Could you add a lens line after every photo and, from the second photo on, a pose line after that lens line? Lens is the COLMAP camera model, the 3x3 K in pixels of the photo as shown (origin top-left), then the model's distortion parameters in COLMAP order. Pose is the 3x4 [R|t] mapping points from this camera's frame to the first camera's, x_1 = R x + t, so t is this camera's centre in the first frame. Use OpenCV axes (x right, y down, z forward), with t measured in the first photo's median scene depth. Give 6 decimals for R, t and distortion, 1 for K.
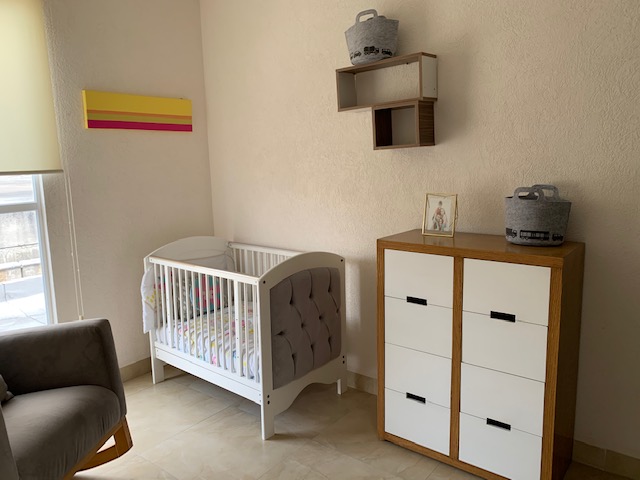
lens RADIAL K [[495.8, 0, 318.0], [0, 495.8, 234.9], [0, 0, 1]] dist [0.051074, -0.058377]
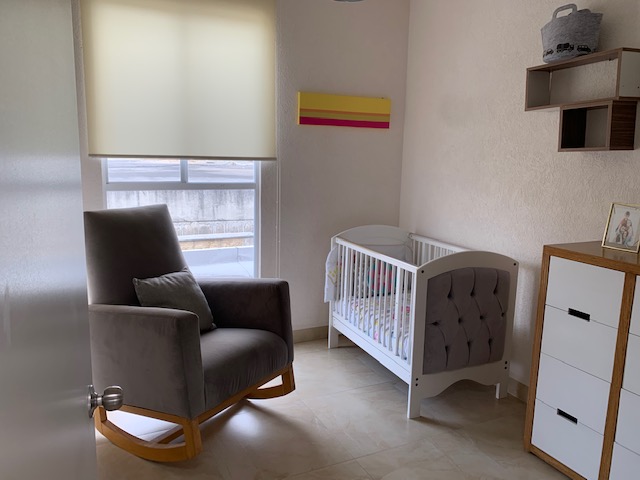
lens RADIAL K [[495.8, 0, 316.1], [0, 495.8, 237.0], [0, 0, 1]] dist [0.051074, -0.058377]
pose [[0.899062, 0.116115, -0.422144, 0.118465], [-0.110775, 0.993147, 0.037252, 0.006214], [0.423576, 0.013271, 0.905763, -0.059541]]
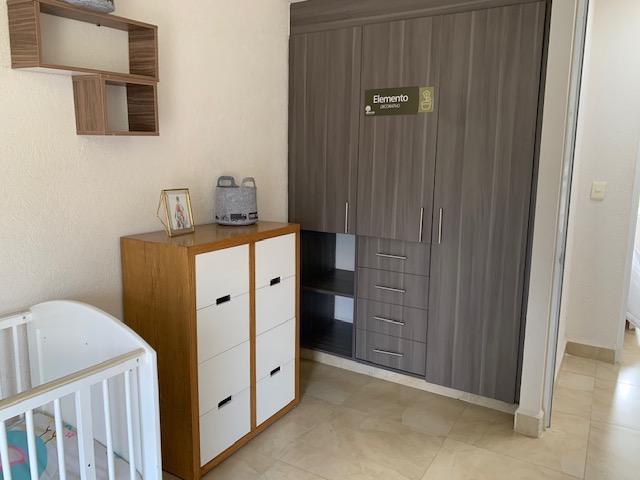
lens RADIAL K [[495.8, 0, 315.6], [0, 495.8, 235.8], [0, 0, 1]] dist [0.051074, -0.058377]
pose [[-0.112671, -0.136989, 0.984144, -0.656589], [0.149519, 0.976835, 0.153090, -0.094275], [-0.982318, 0.164397, -0.089578, 0.788410]]
